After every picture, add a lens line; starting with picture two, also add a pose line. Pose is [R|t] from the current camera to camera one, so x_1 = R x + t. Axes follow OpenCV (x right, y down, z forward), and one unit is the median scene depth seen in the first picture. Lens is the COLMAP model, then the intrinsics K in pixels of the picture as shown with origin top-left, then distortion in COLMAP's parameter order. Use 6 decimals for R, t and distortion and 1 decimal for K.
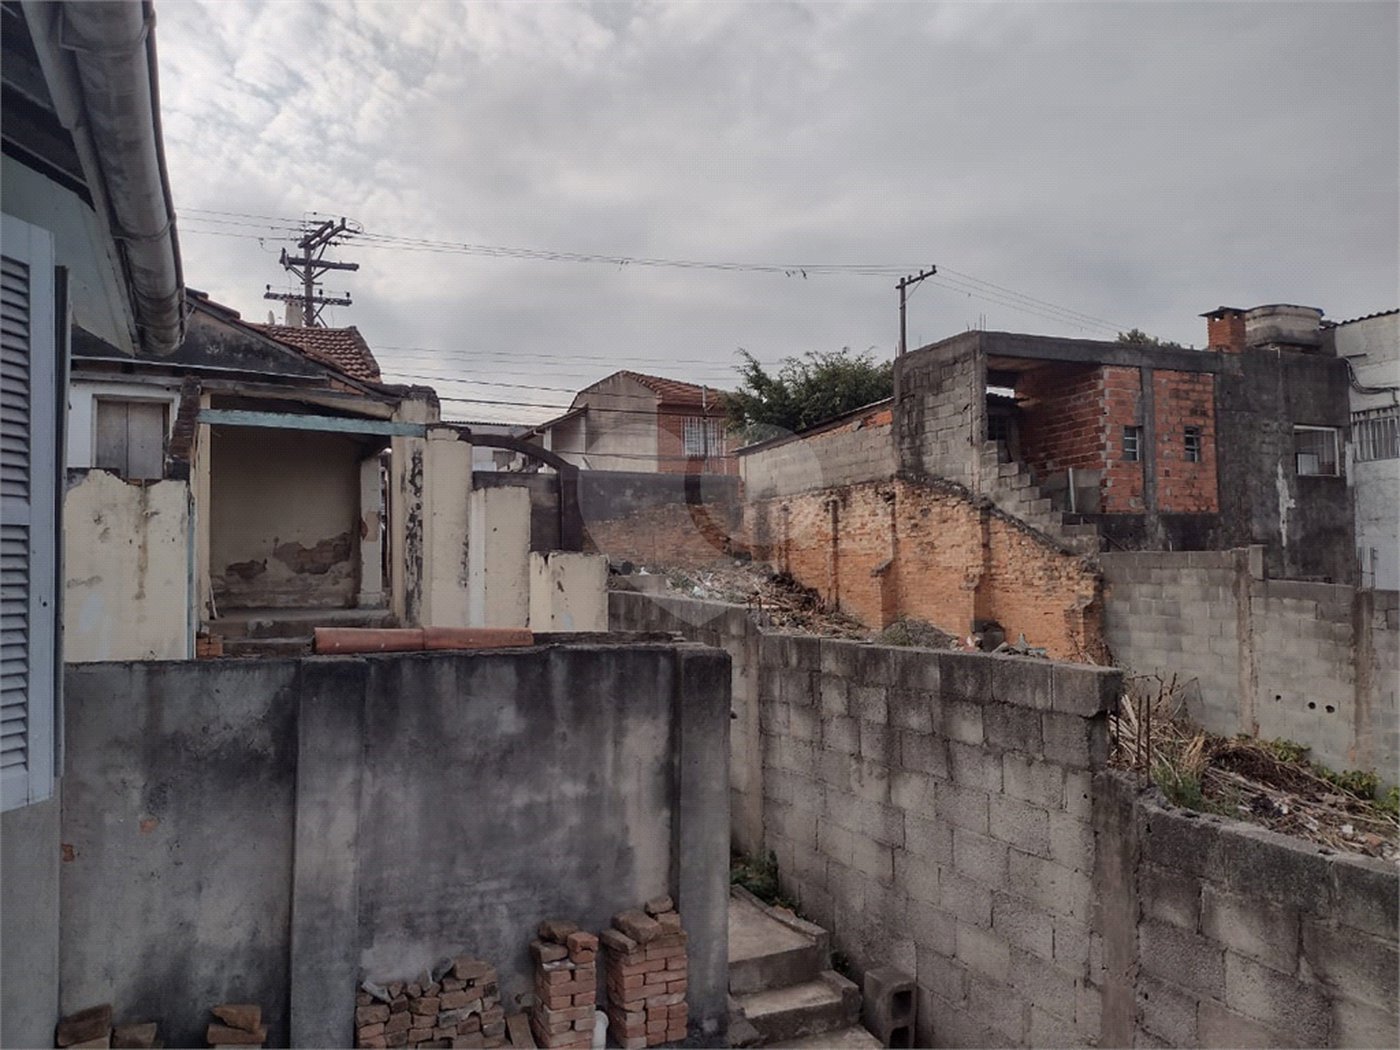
lens RADIAL K [[1042.9, 0, 699.5], [0, 1042.9, 527.9], [0, 0, 1]] dist [0.002677, -0.002855]
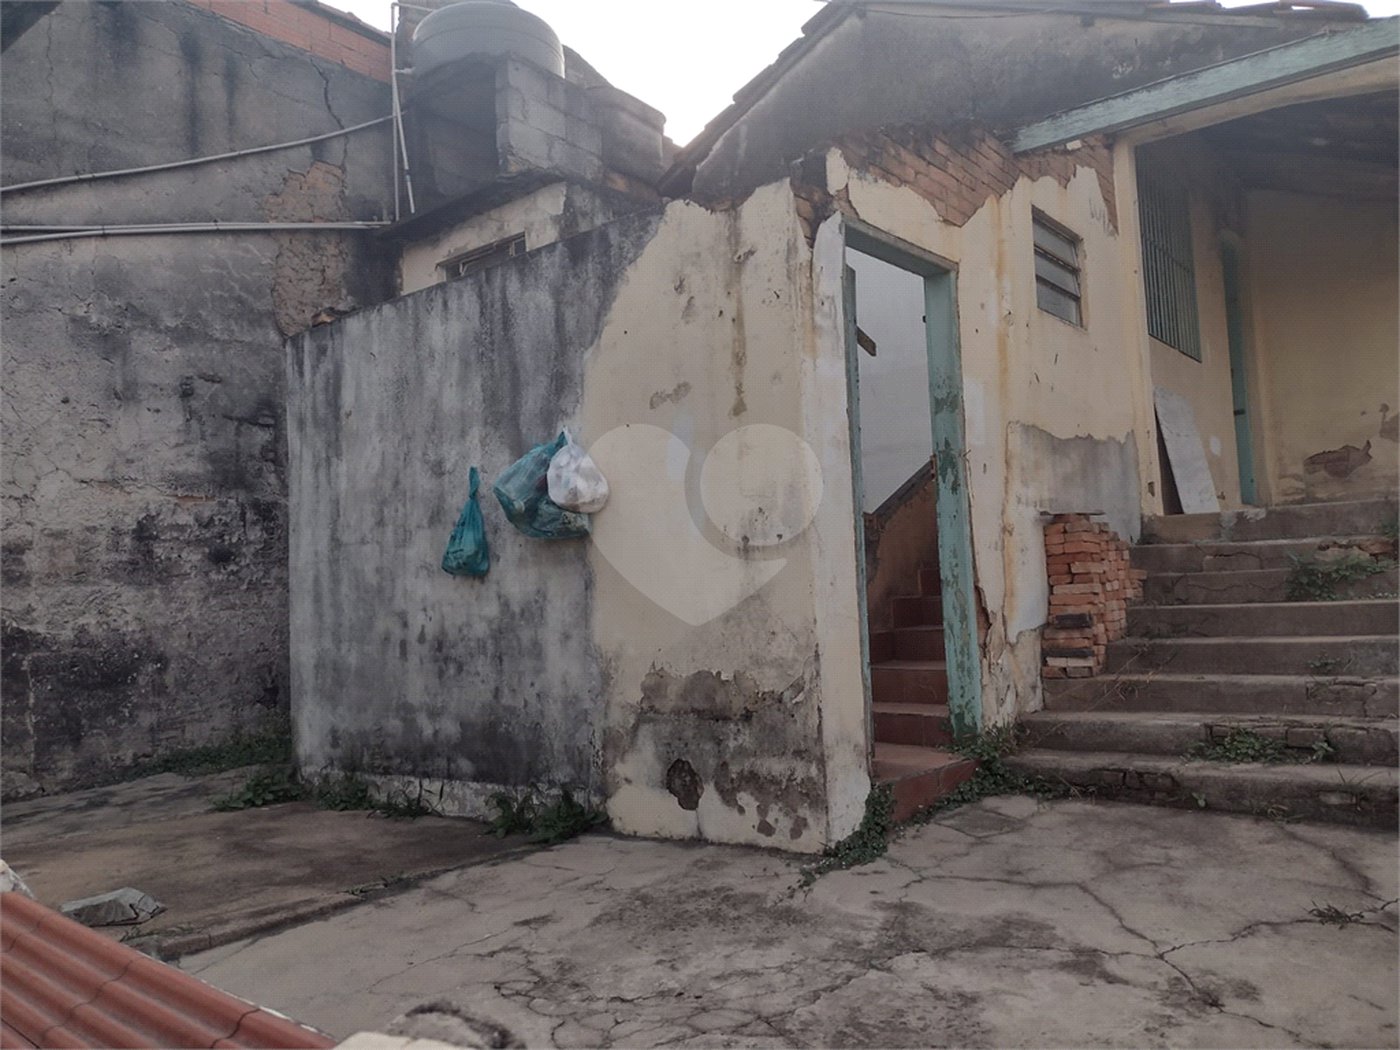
lens RADIAL K [[1042.9, 0, 699.3], [0, 1042.9, 522.2], [0, 0, 1]] dist [0.002677, -0.002855]
pose [[0.426291, -0.064678, -0.902271, -0.059116], [0.073605, 0.996613, -0.036665, 0.141740], [0.901587, -0.050781, 0.429608, 0.742680]]
